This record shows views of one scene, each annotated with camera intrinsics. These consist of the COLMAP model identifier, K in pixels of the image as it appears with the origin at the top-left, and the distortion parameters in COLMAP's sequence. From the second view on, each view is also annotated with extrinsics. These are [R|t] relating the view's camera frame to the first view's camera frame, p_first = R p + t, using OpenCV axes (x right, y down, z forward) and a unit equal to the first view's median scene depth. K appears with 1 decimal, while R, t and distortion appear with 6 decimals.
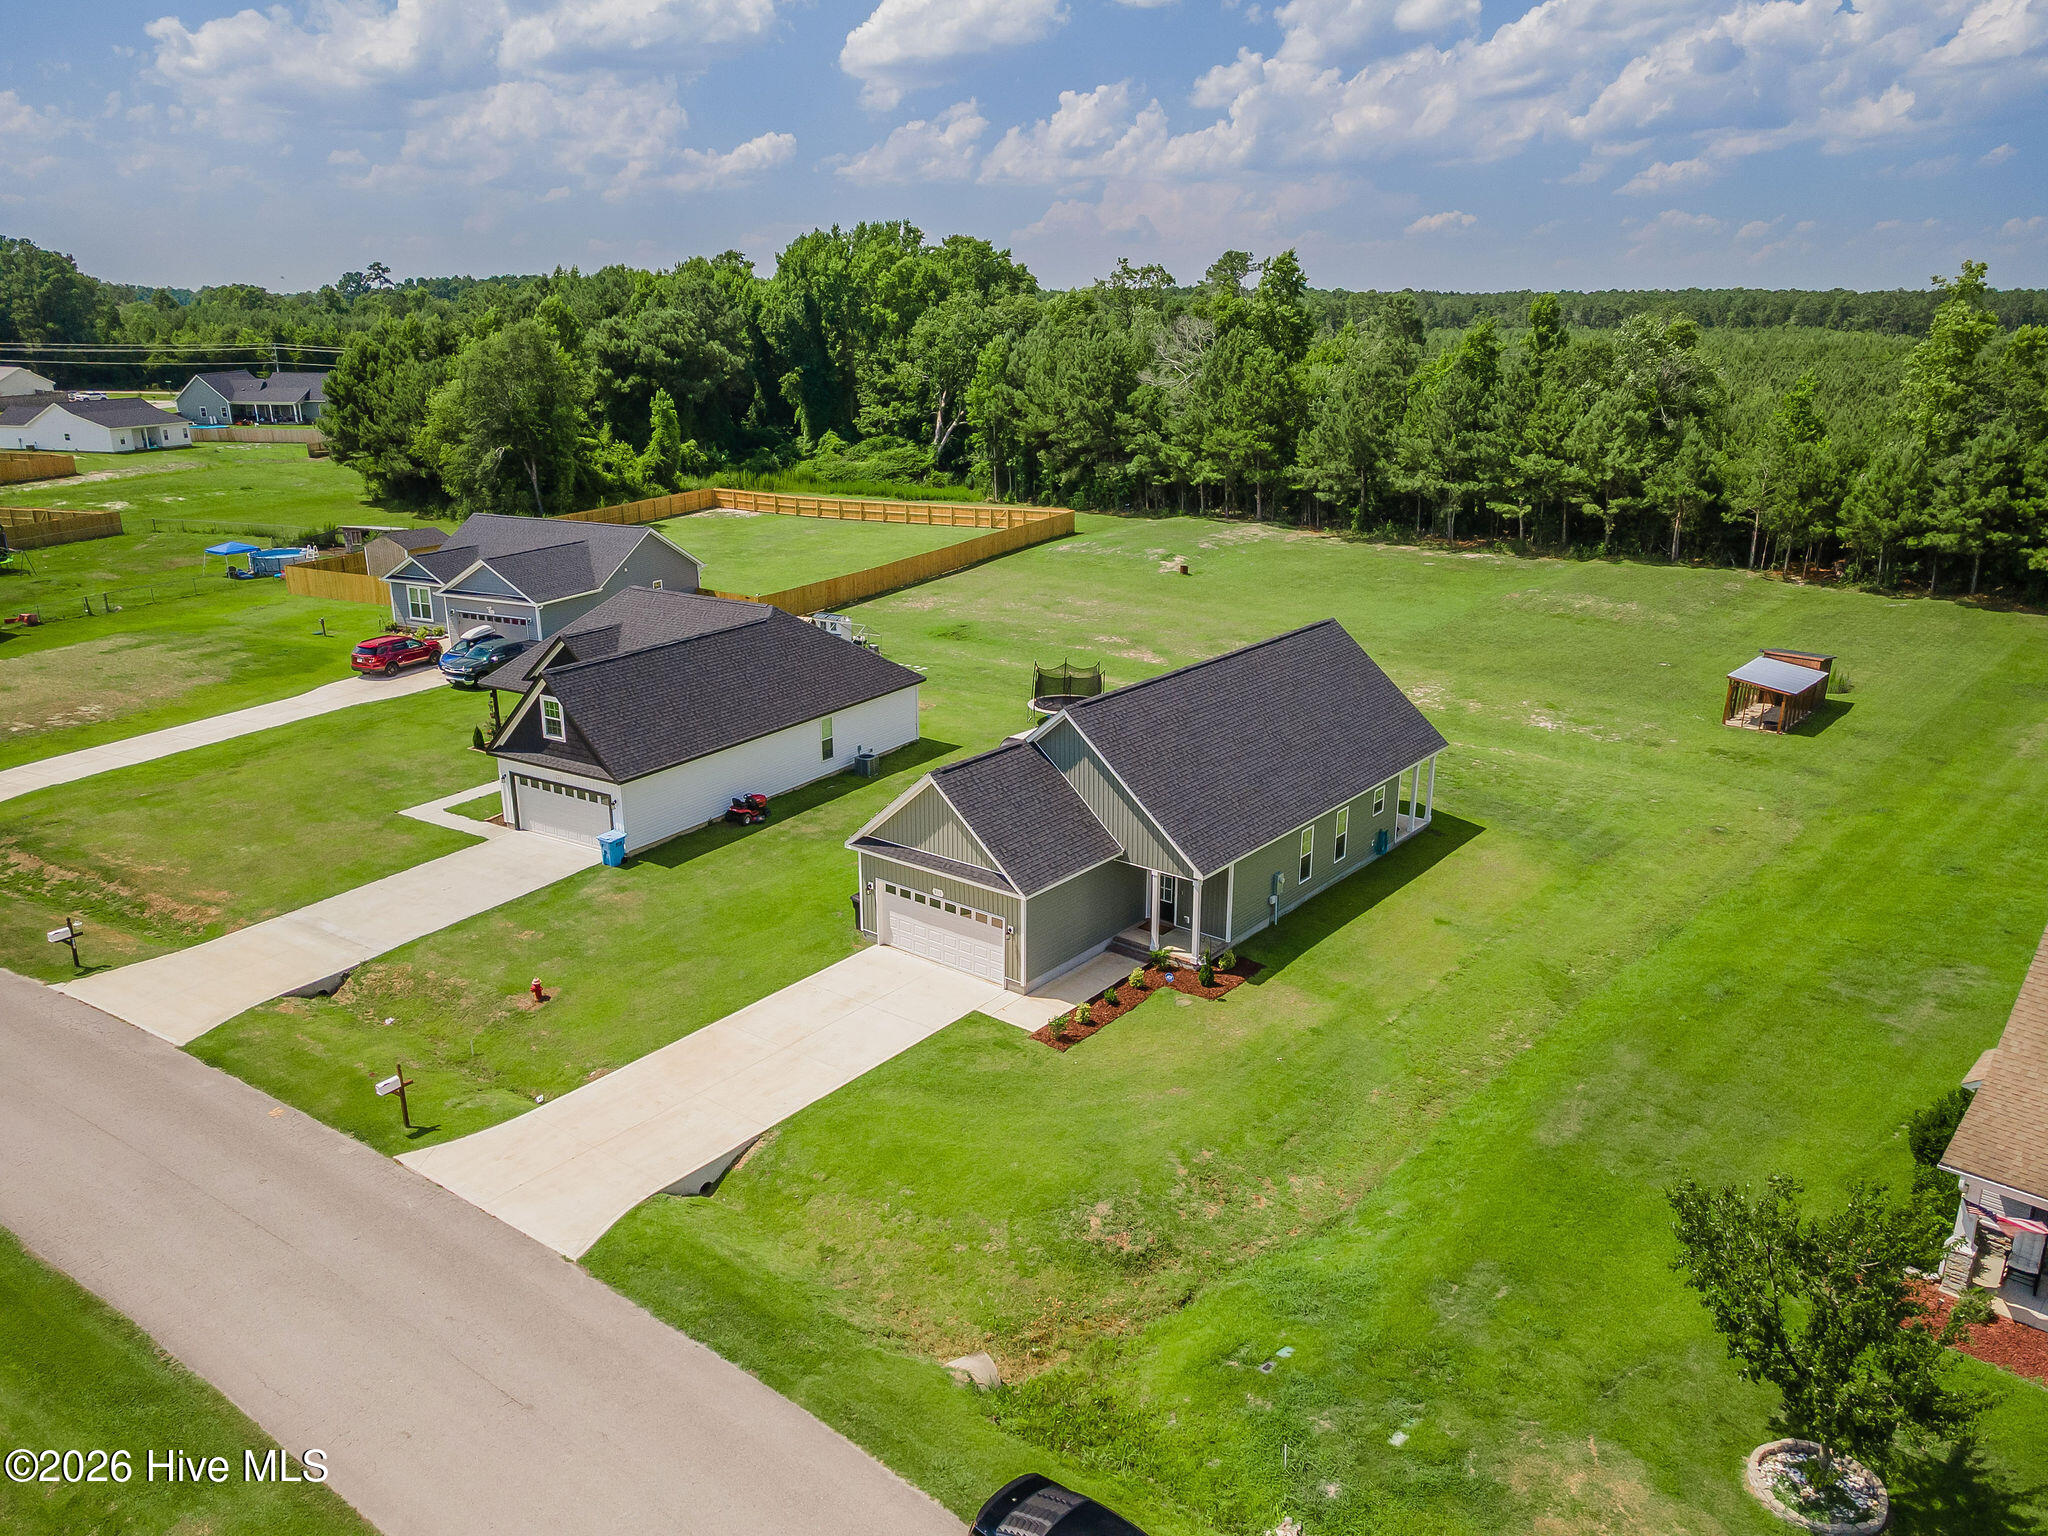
lens RADIAL K [[1495.6, 0, 1028.2], [0, 1495.6, 772.4], [0, 0, 1]] dist [0.036400, 0.019372]
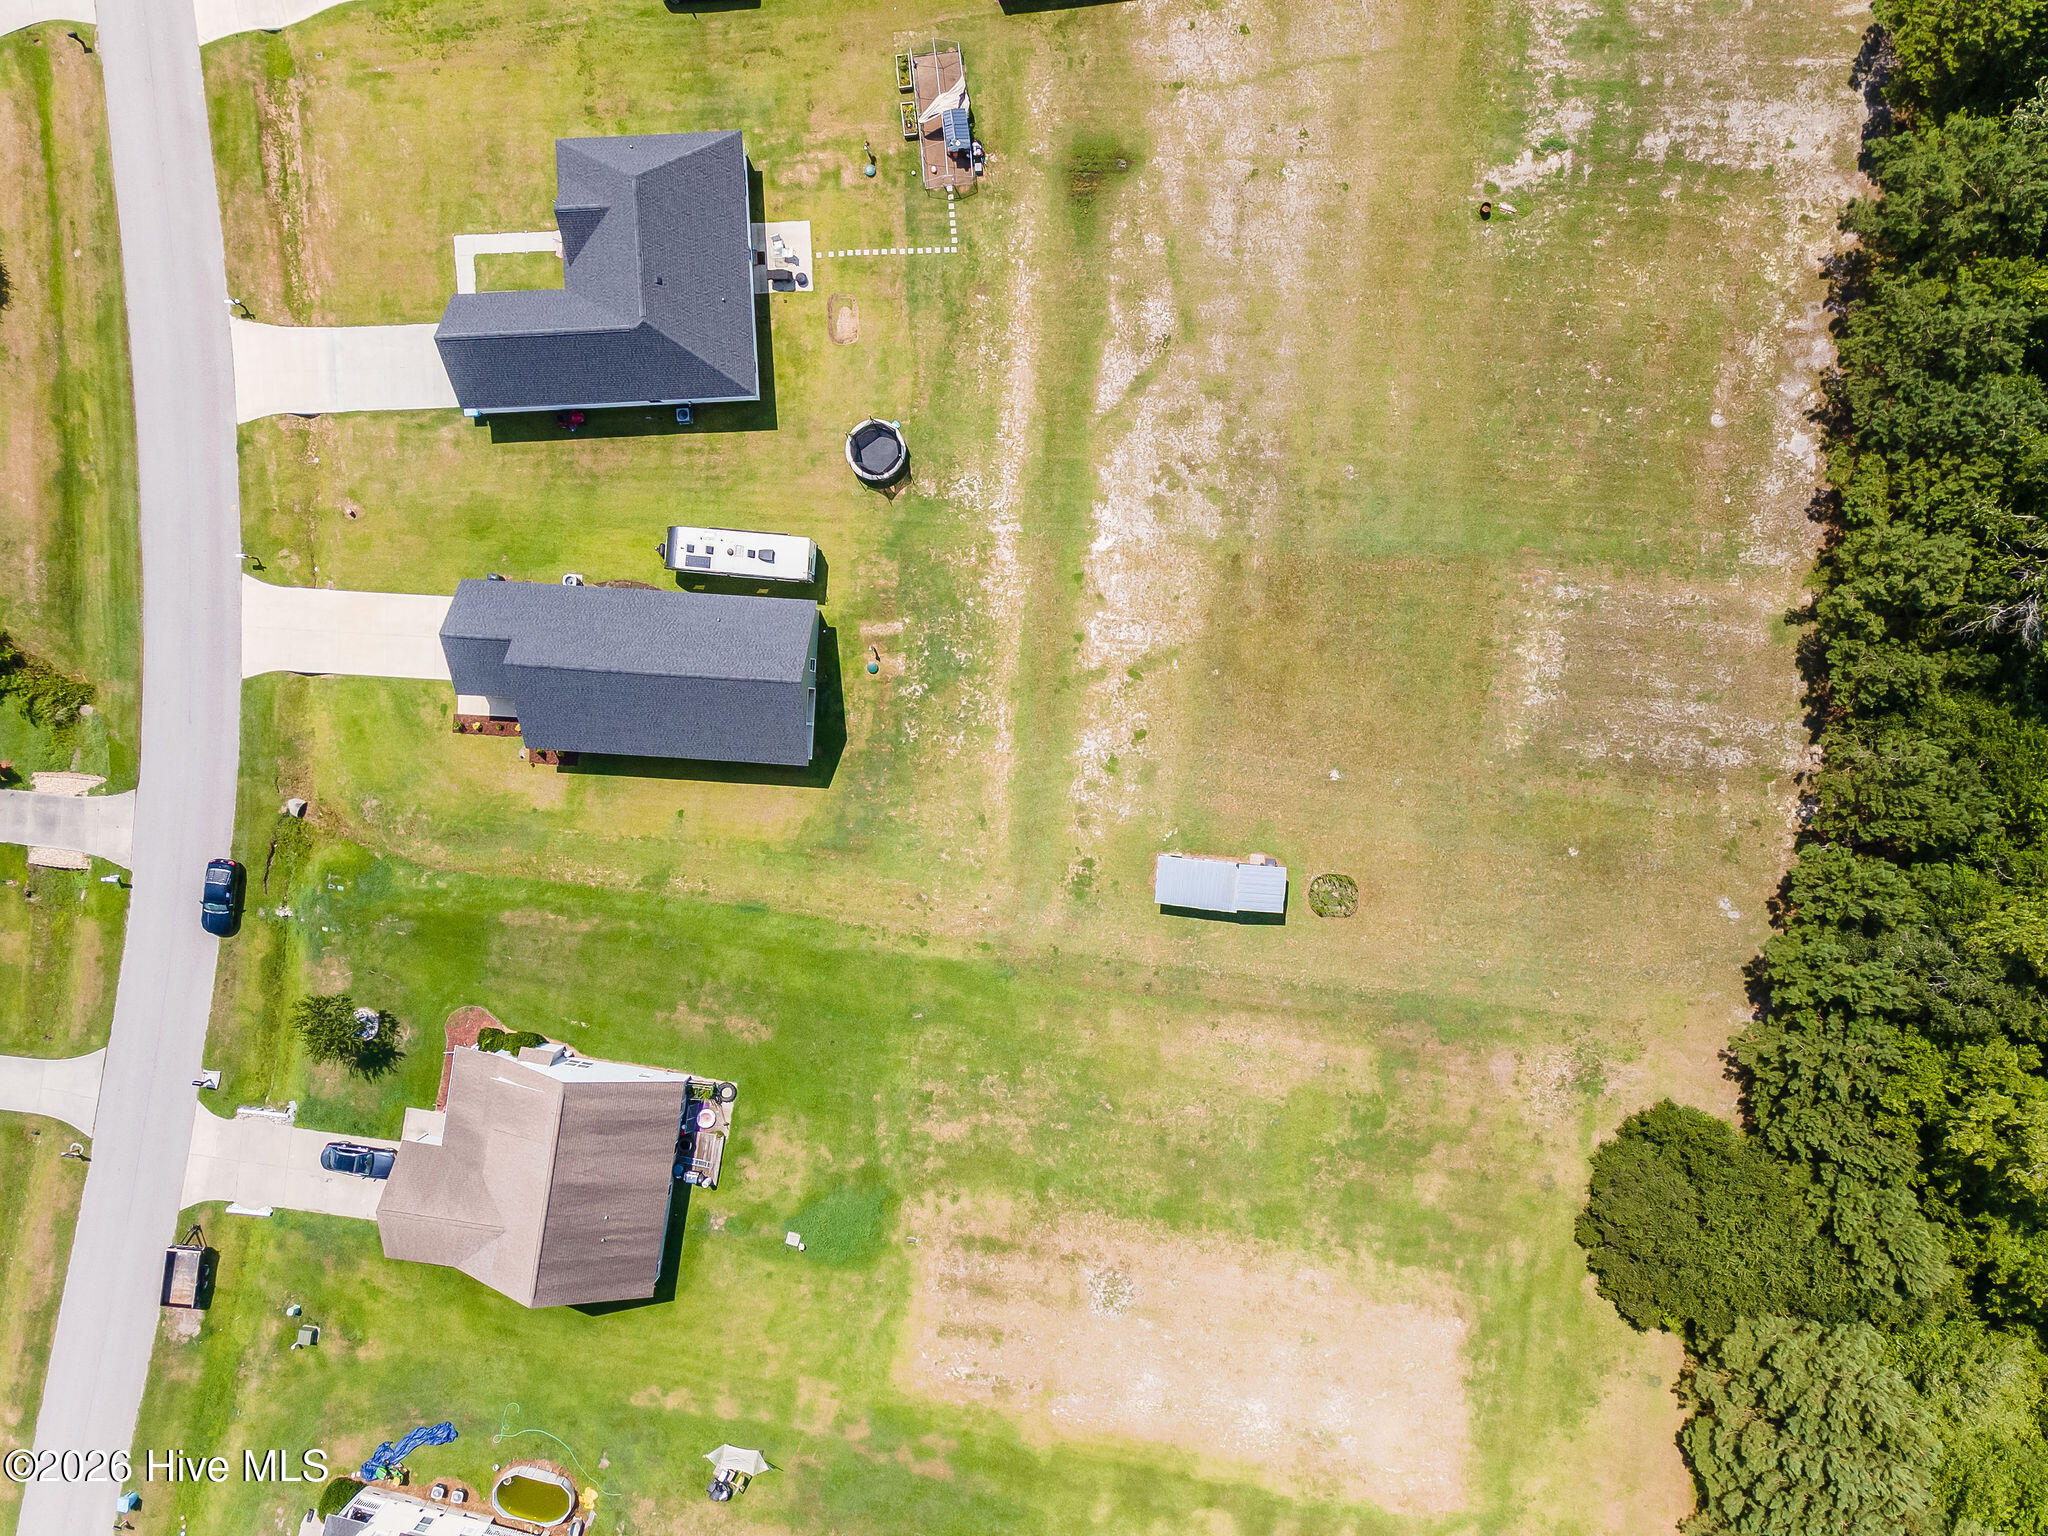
lens RADIAL K [[1495.6, 0, 1030.3], [0, 1495.6, 770.1], [0, 0, 1]] dist [0.036400, 0.019372]
pose [[0.567712, 0.823088, 0.015139, 0.359796], [-0.220929, 0.134616, 0.965955, -1.499985], [0.793028, -0.551729, 0.258267, 0.695915]]
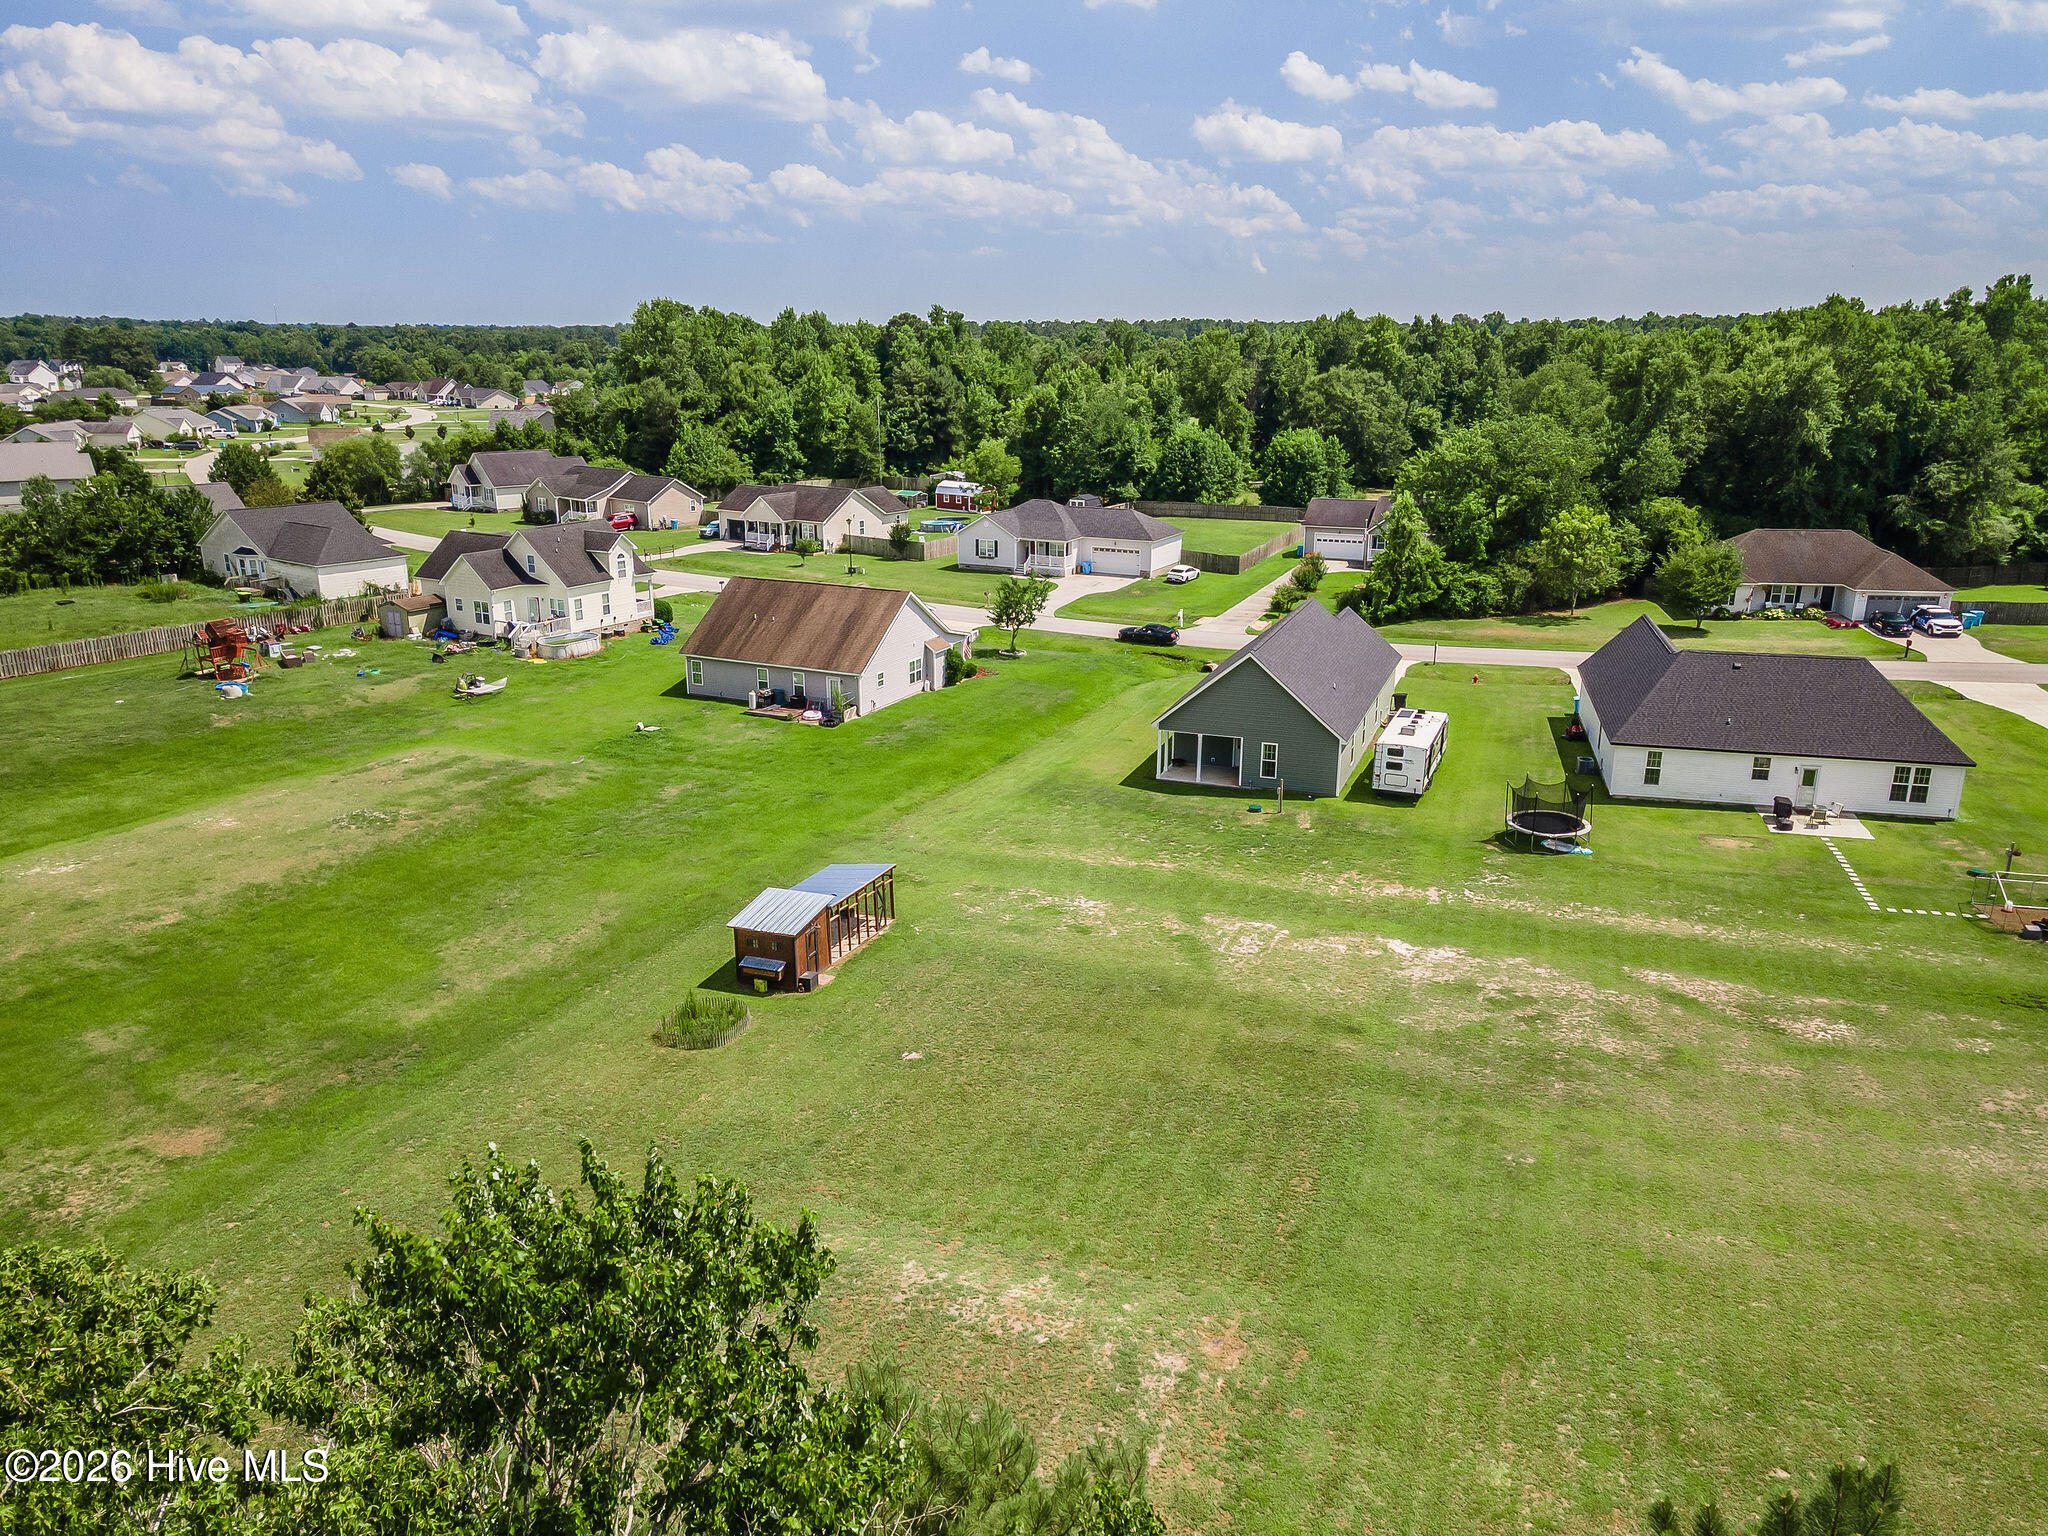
lens RADIAL K [[1495.6, 0, 1034.0], [0, 1495.6, 782.4], [0, 0, 1]] dist [0.036400, 0.019372]
pose [[-0.951873, 0.084273, -0.294678, 0.723062], [-0.094801, 0.833351, 0.544554, -0.652866], [0.291462, 0.546283, -0.785255, 1.893867]]
